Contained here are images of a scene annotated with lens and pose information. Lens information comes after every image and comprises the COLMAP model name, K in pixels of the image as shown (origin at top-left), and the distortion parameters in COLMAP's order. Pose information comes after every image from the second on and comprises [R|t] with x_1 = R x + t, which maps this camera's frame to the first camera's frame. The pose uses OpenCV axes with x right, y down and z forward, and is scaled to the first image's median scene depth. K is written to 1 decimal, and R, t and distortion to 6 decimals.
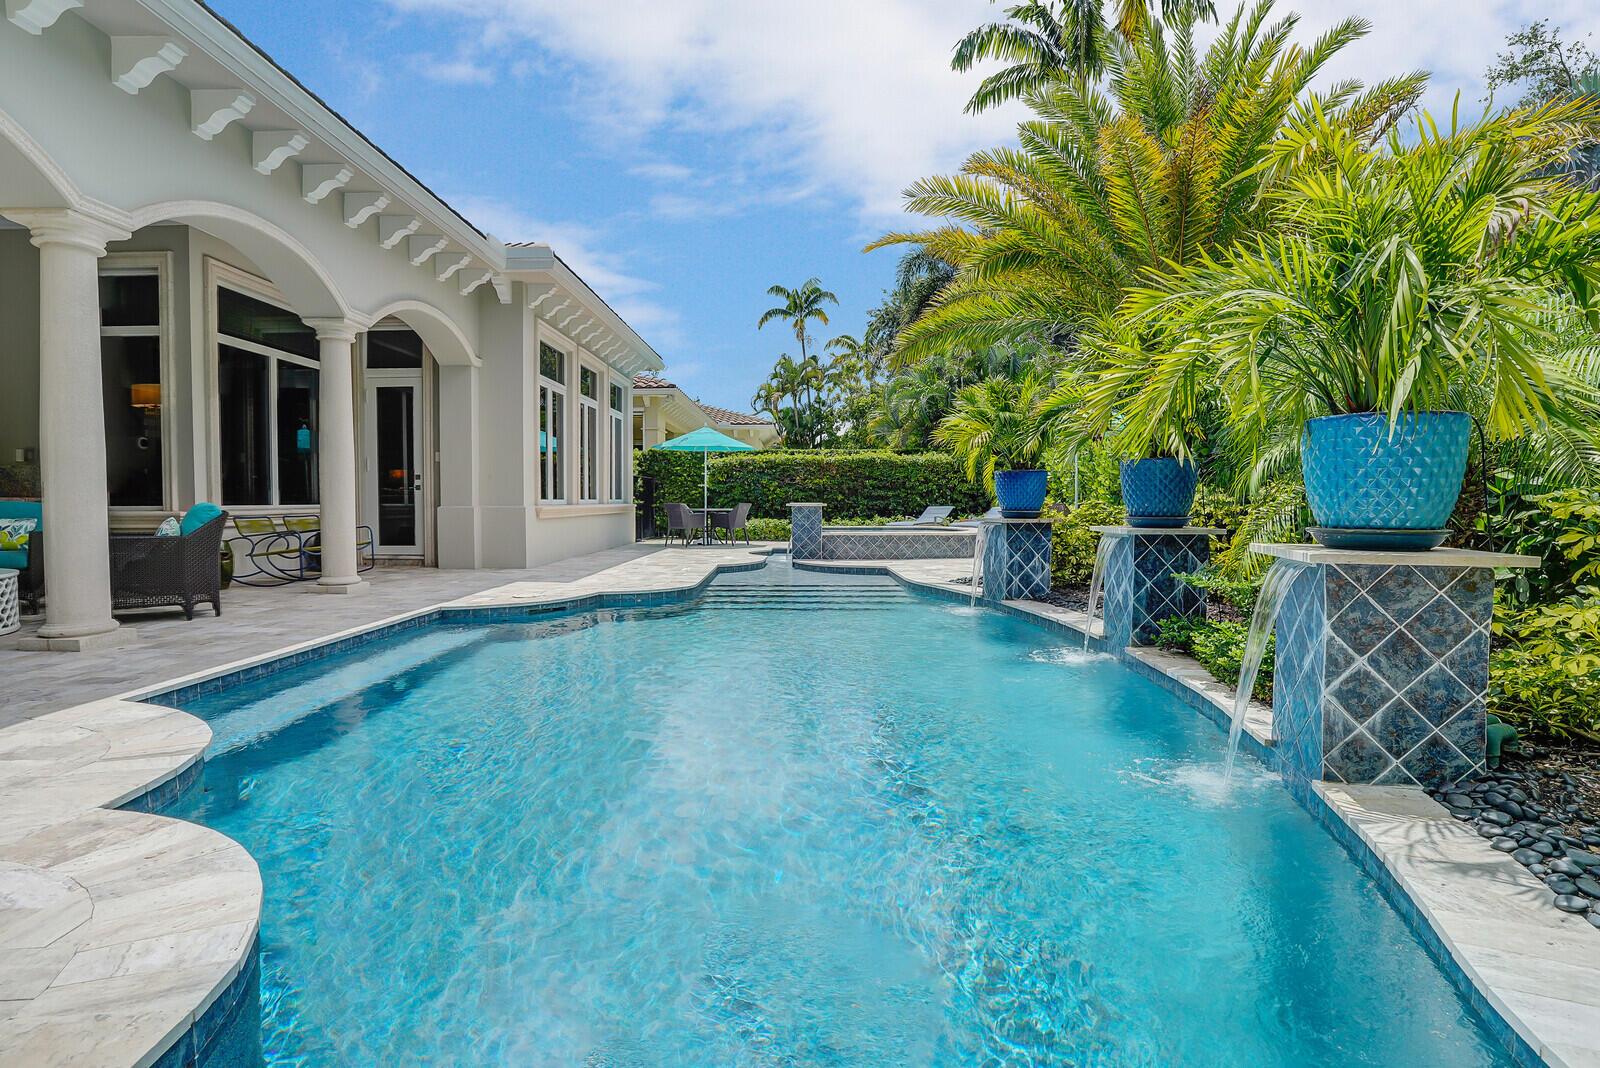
lens RADIAL K [[760.4, 0, 800.0], [0, 760.4, 534.0], [0, 0, 1]] dist [-0.047408, 0.018529]
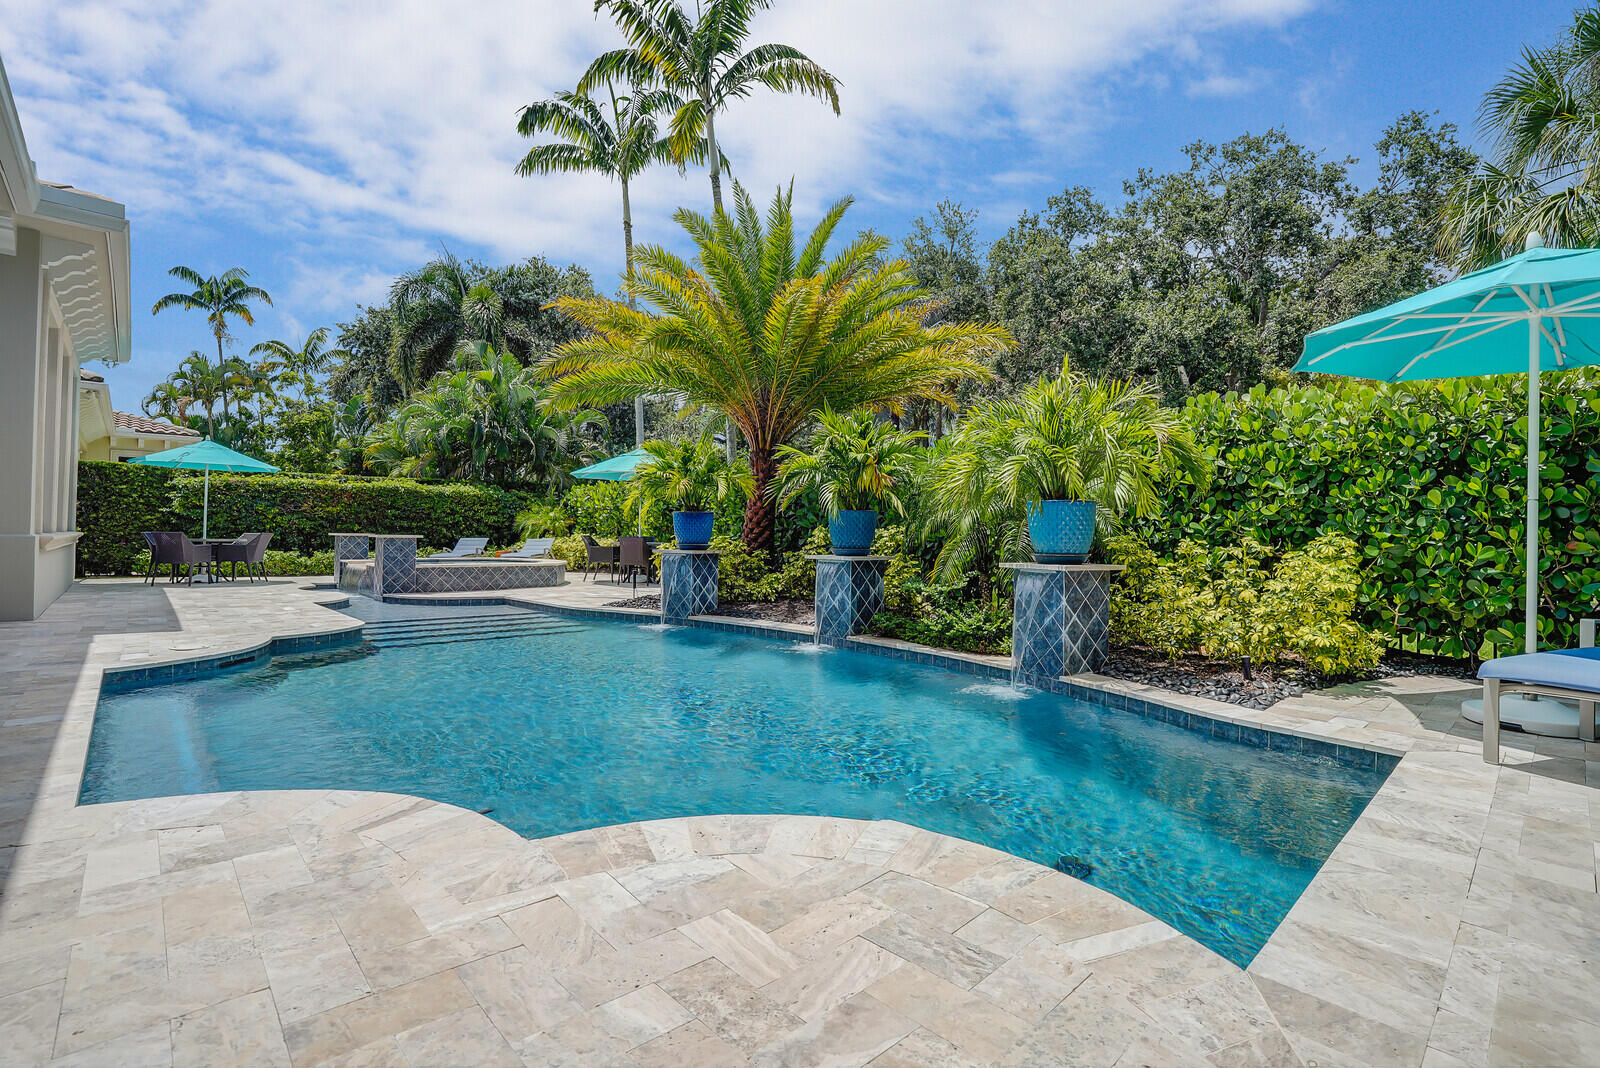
lens RADIAL K [[723.3, 0, 800.0], [0, 723.3, 534.0], [0, 0, 1]] dist [-0.042216, 0.000163]
pose [[0.733482, 0.011806, 0.679607, -0.164518], [0.016674, 0.999236, -0.035354, -0.000842], [-0.679505, 0.037263, 0.732724, 0.002354]]
